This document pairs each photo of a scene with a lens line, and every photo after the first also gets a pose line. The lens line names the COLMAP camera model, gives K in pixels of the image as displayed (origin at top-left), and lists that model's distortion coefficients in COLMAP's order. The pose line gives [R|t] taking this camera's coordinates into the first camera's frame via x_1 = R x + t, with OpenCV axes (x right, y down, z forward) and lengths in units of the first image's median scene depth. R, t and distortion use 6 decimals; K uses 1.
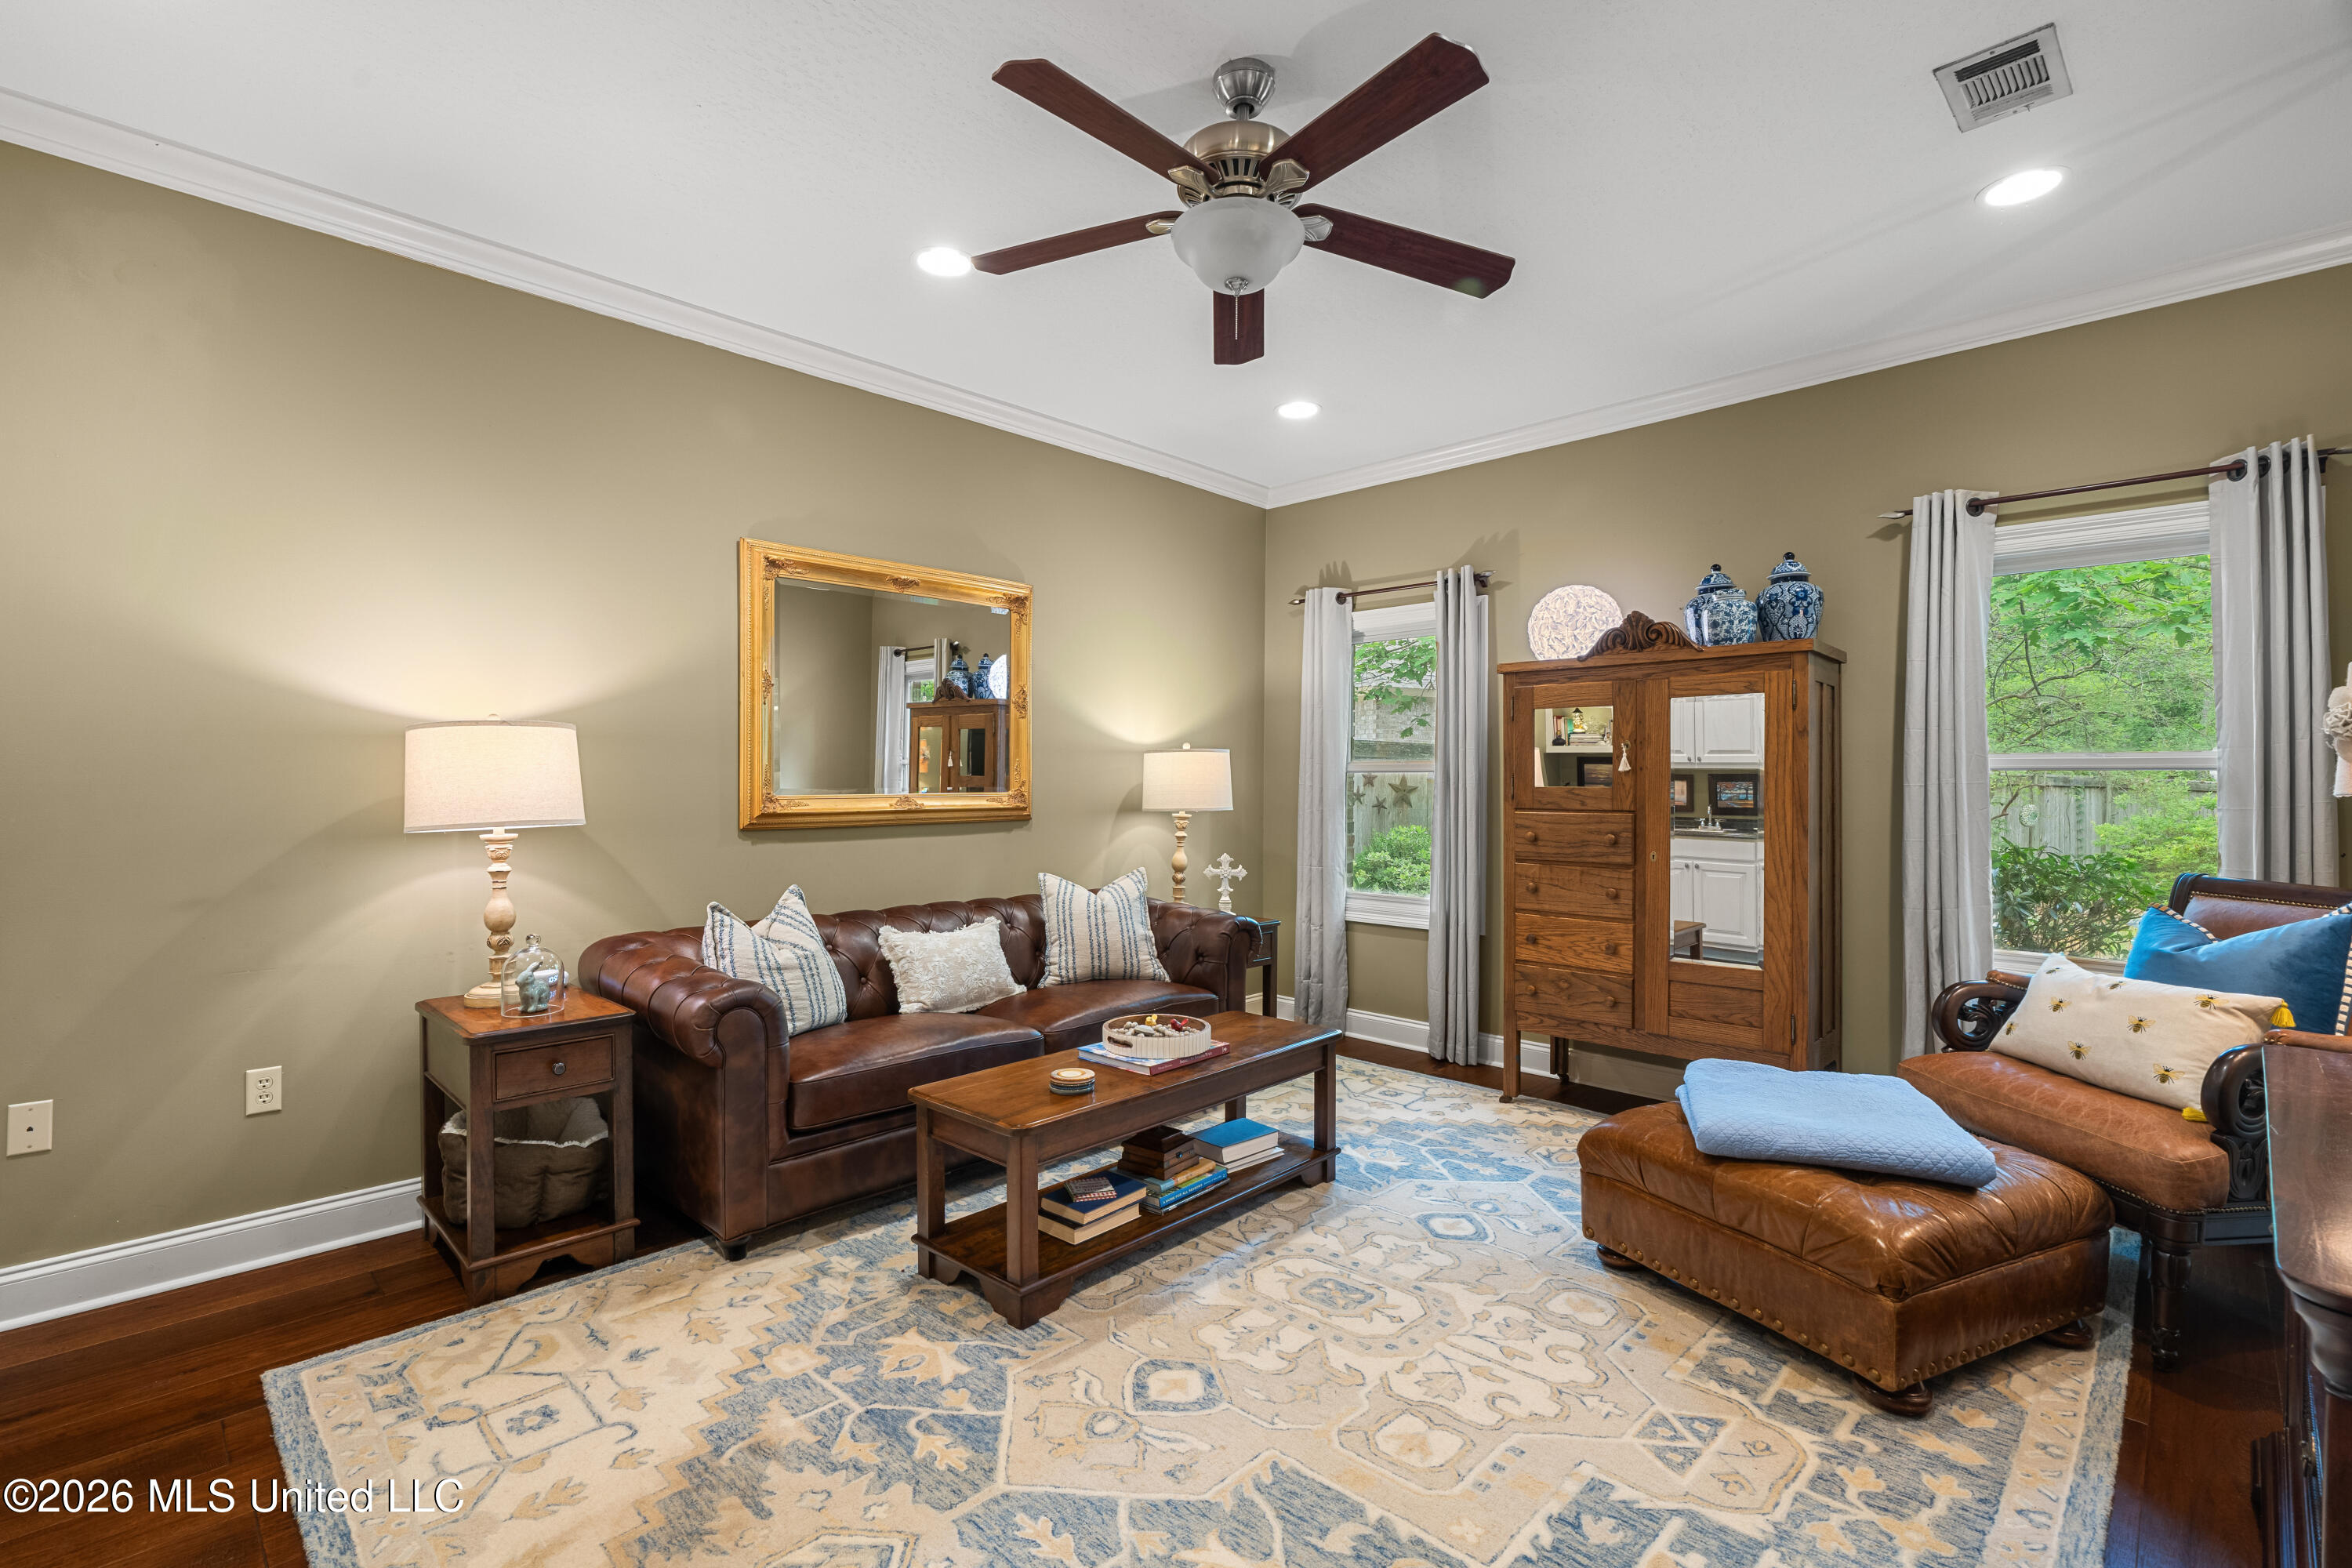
lens RADIAL K [[1054.1, 0, 1177.5], [0, 1054.1, 788.3], [0, 0, 1]] dist [-0.006598, 0.001813]
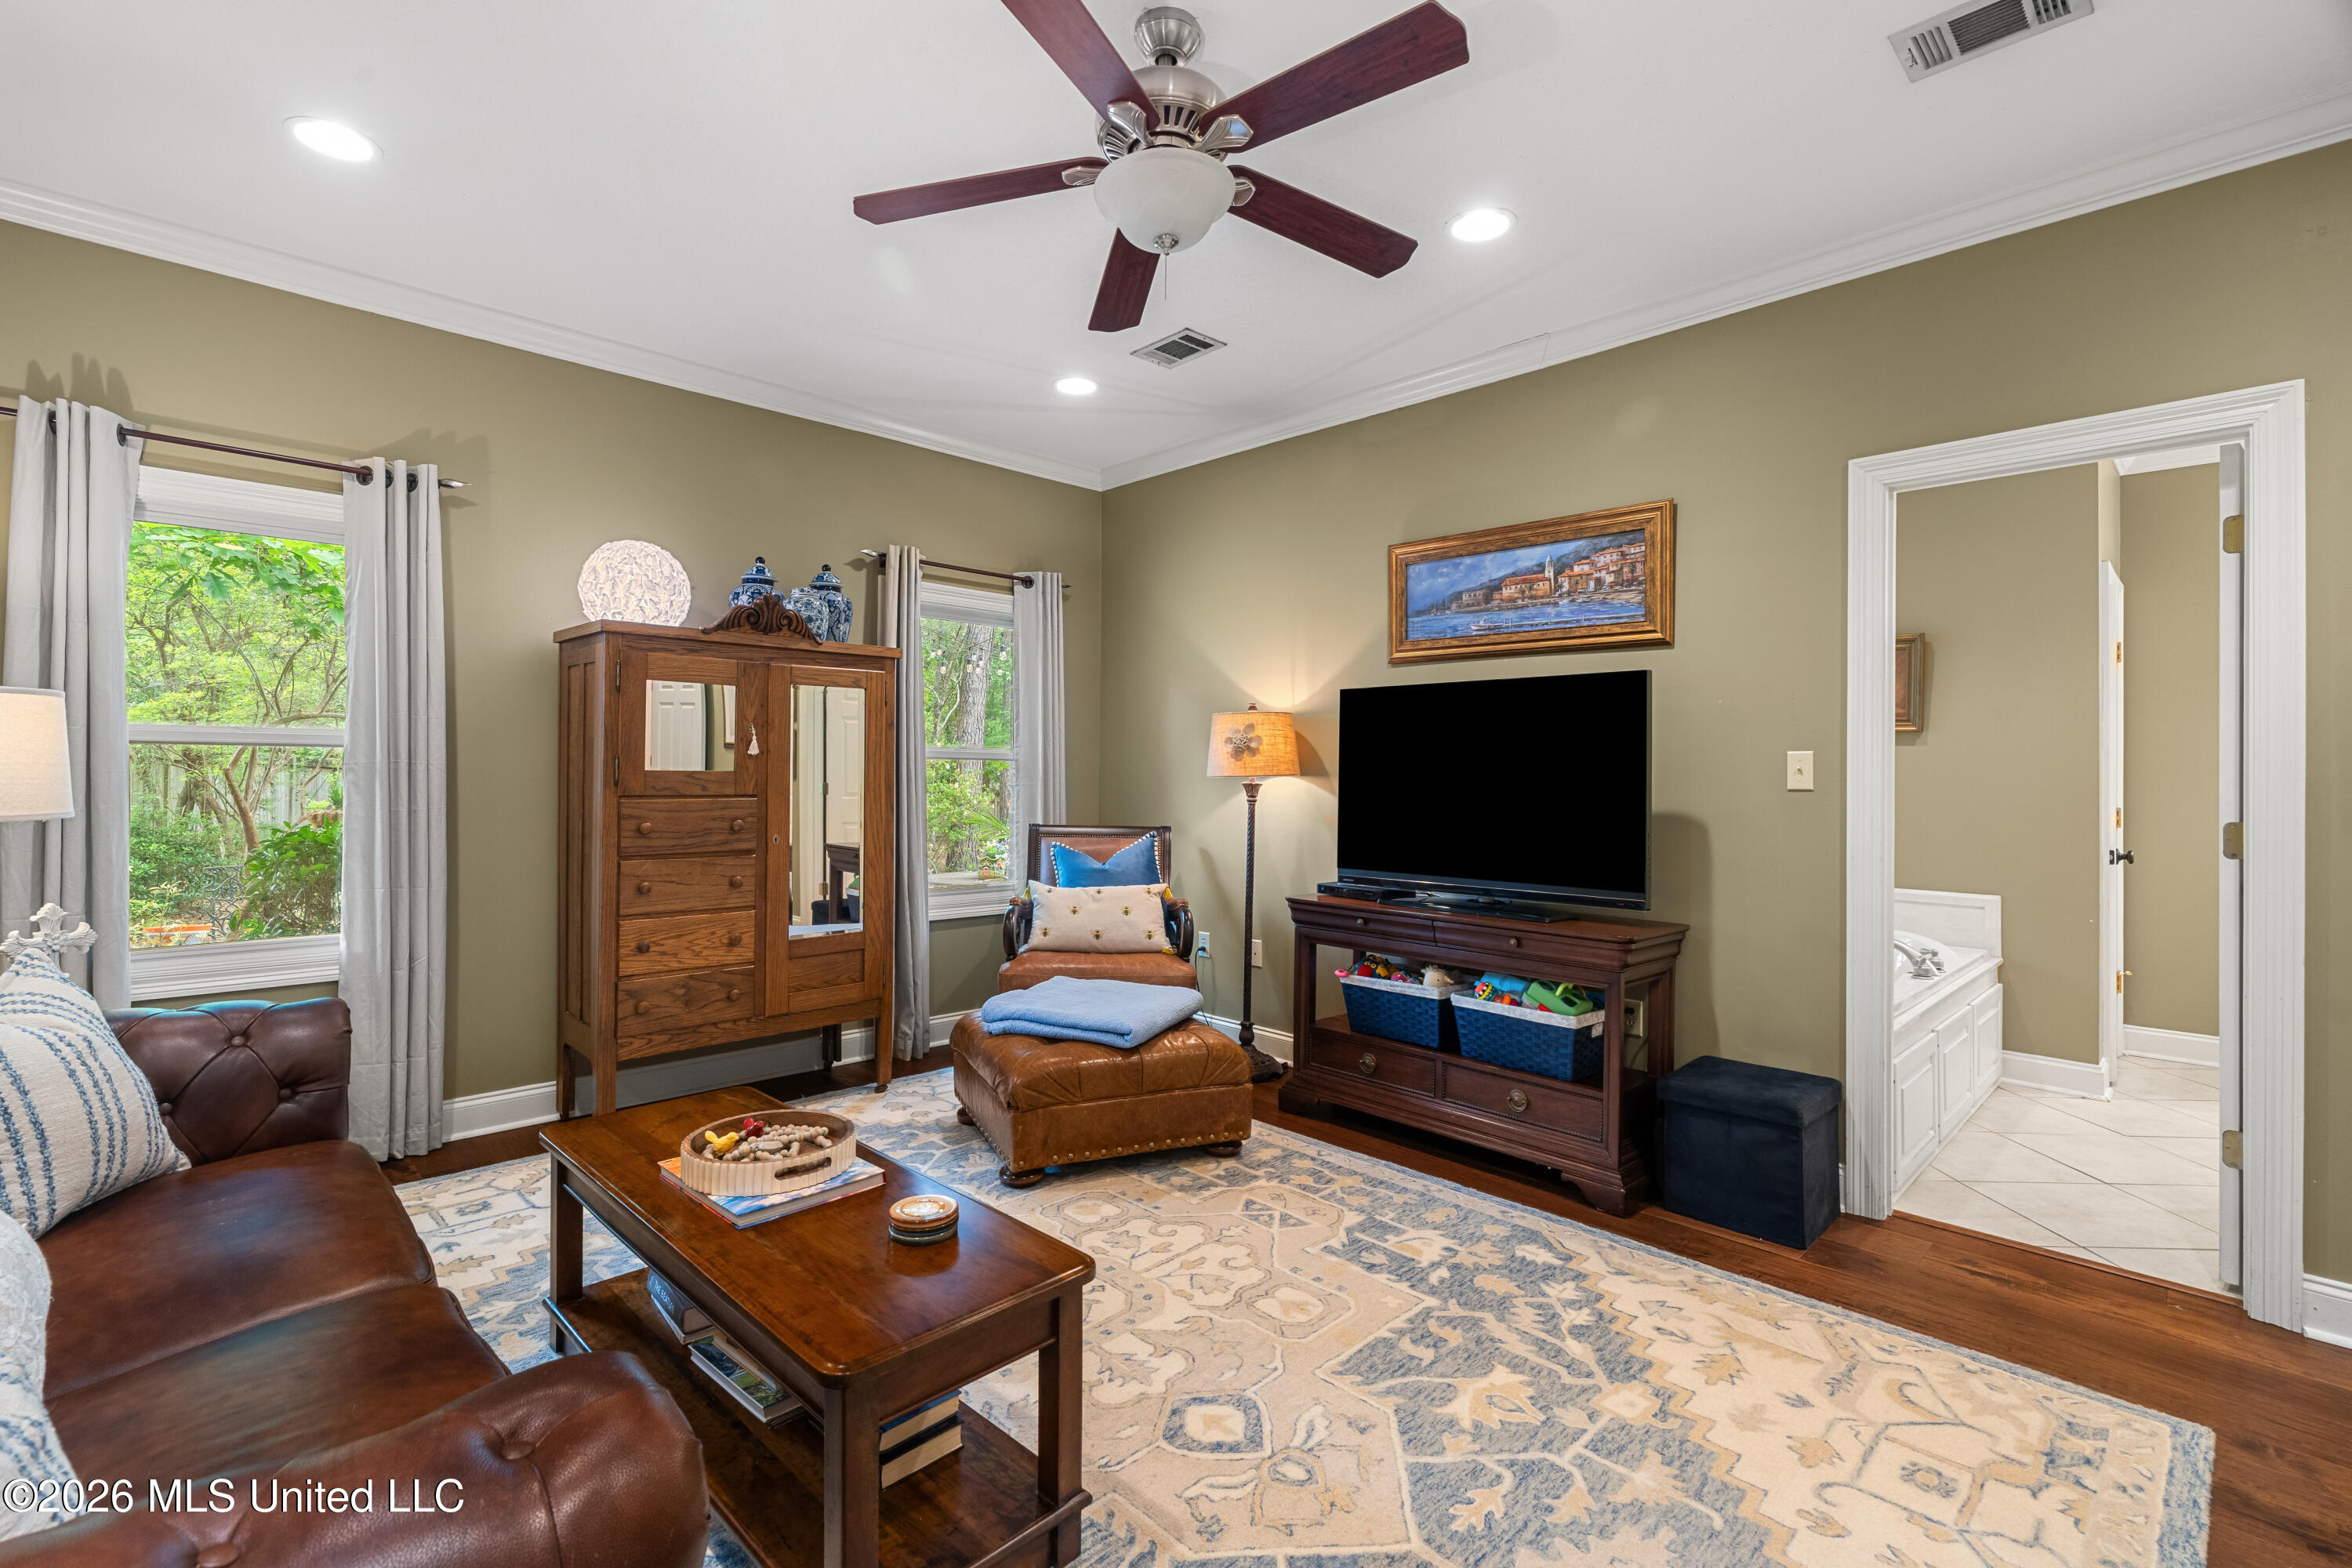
lens RADIAL K [[1054.1, 0, 1159.3], [0, 1054.1, 769.8], [0, 0, 1]] dist [-0.006598, 0.001813]
pose [[0.038355, -0.006490, 0.999243, -0.791868], [-0.008096, 0.999944, 0.006806, -0.017804], [-0.999231, -0.008350, 0.038301, 0.860787]]
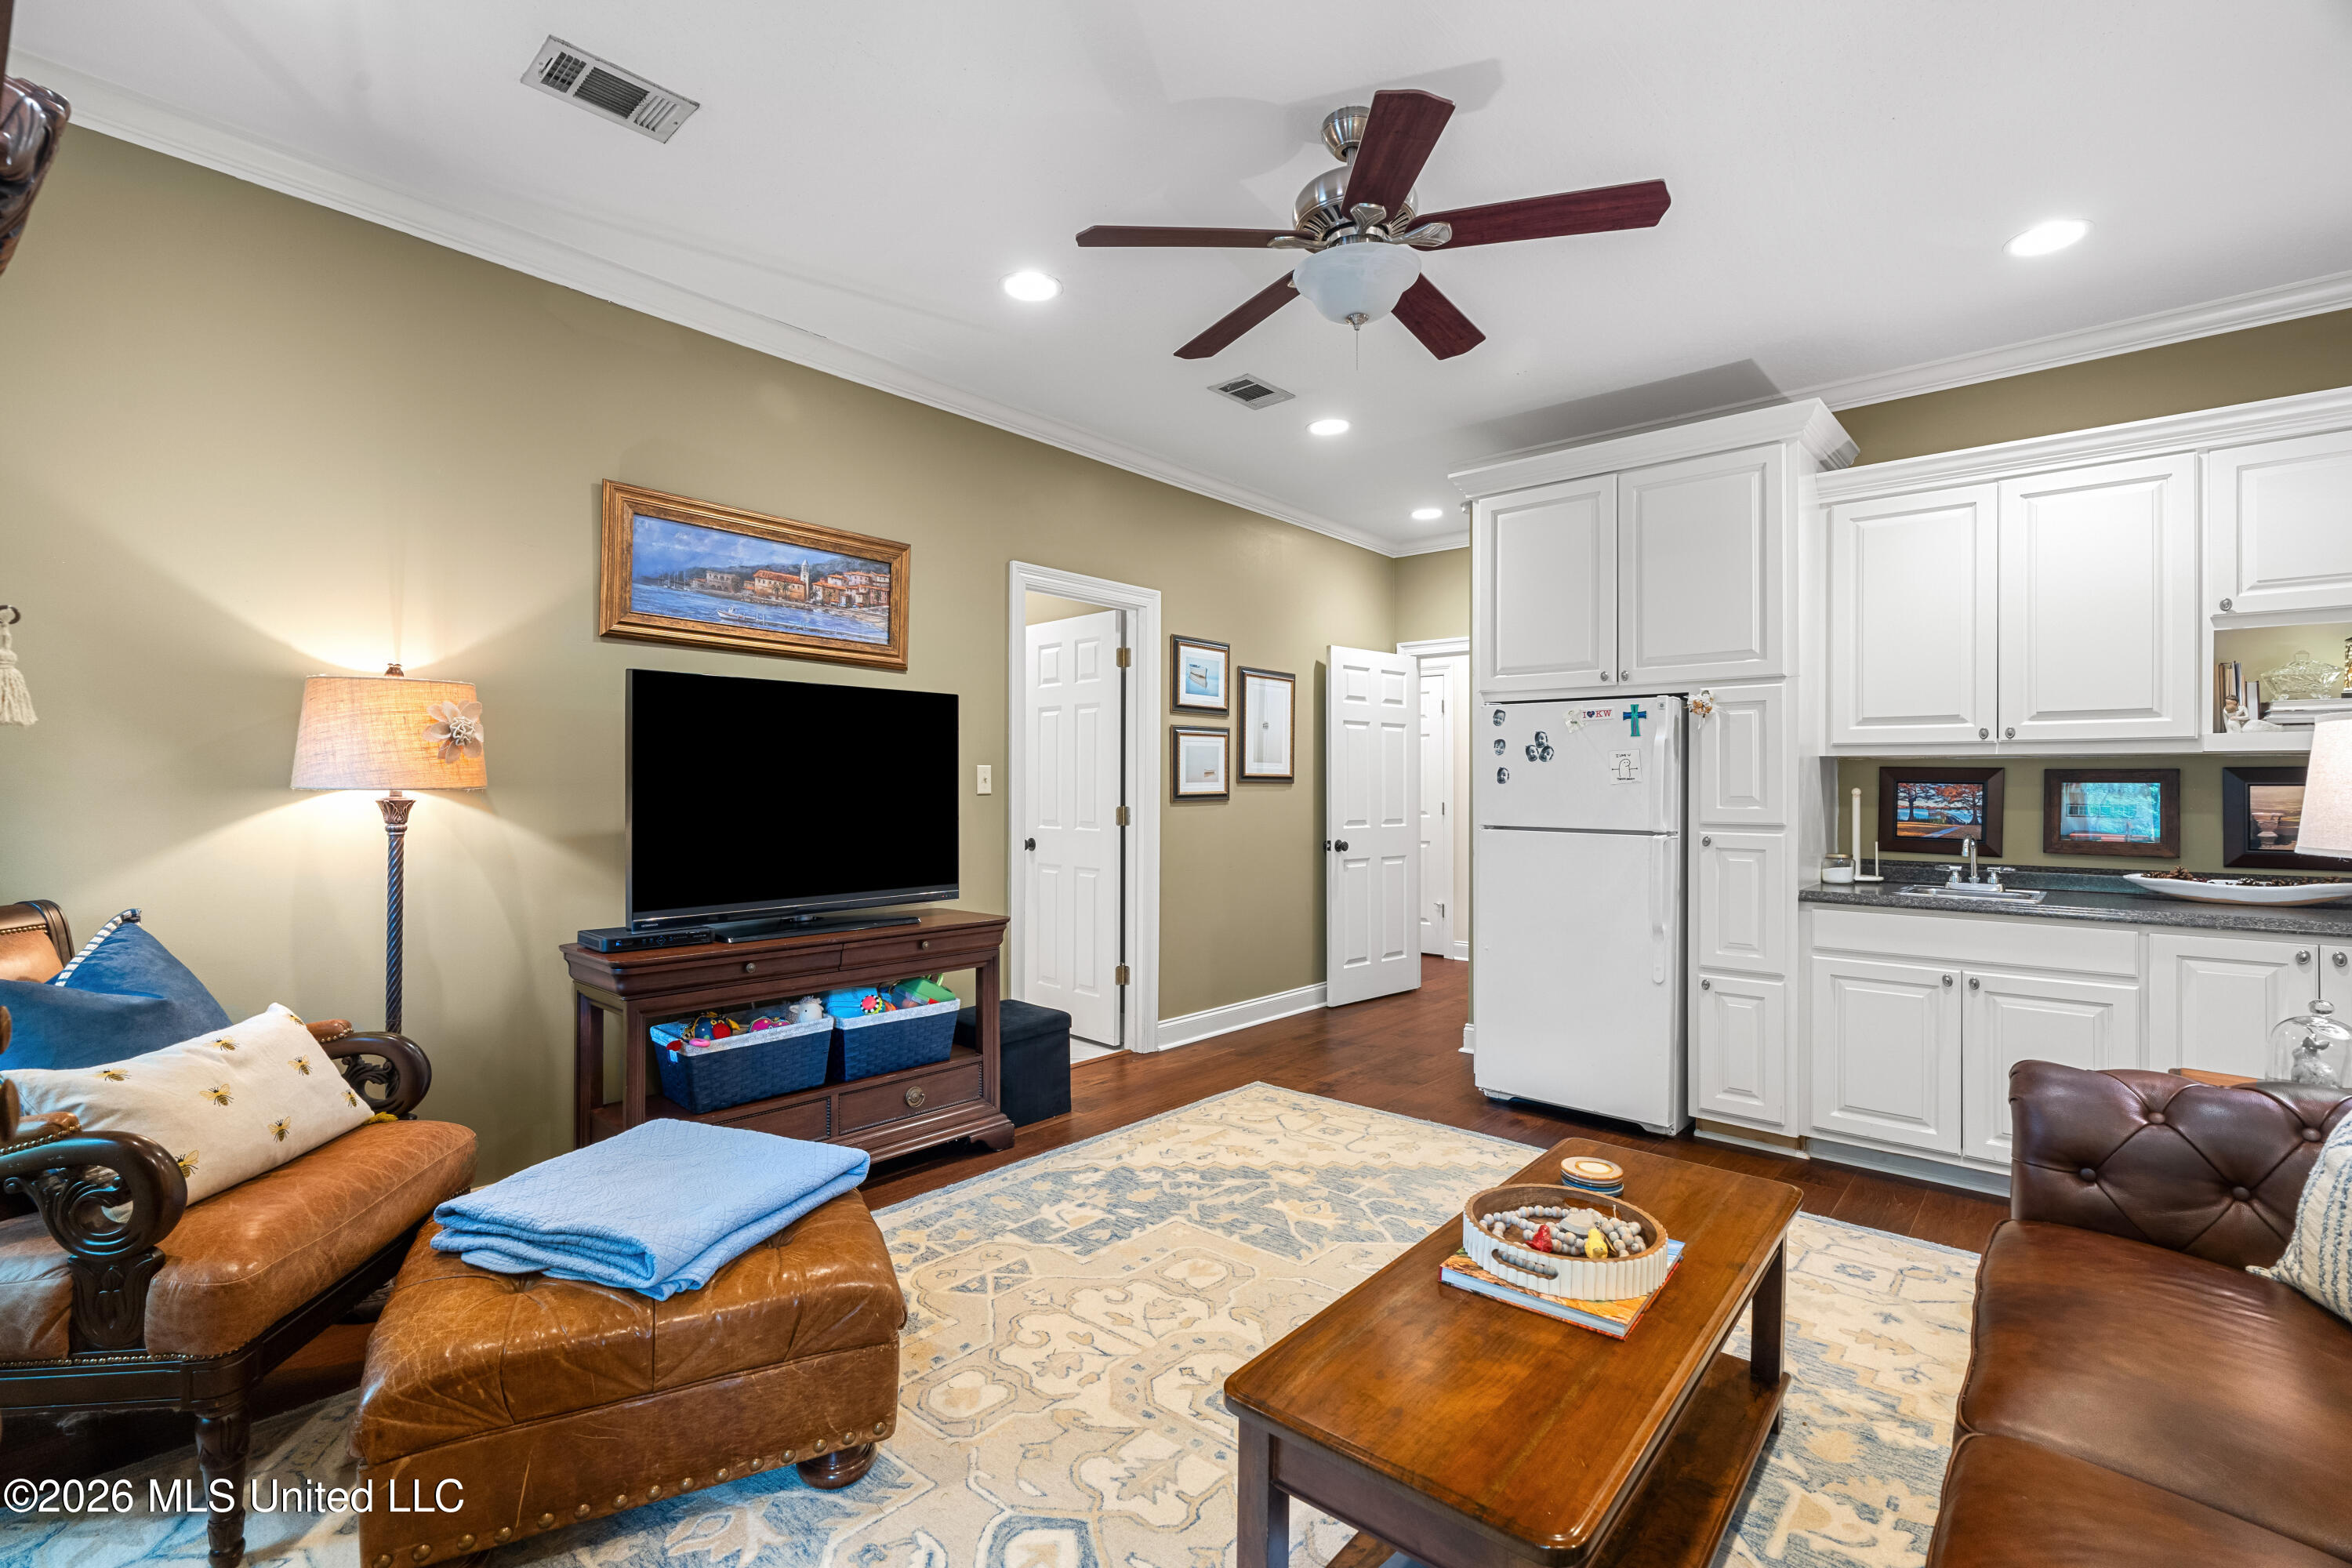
lens RADIAL K [[1054.1, 0, 1164.5], [0, 1054.1, 778.6], [0, 0, 1]] dist [-0.006598, 0.001813]
pose [[-0.999122, -0.011174, -0.040382, 0.257066], [-0.010855, 0.999908, -0.008117, -0.005224], [0.040469, -0.007671, -0.999151, 1.828778]]
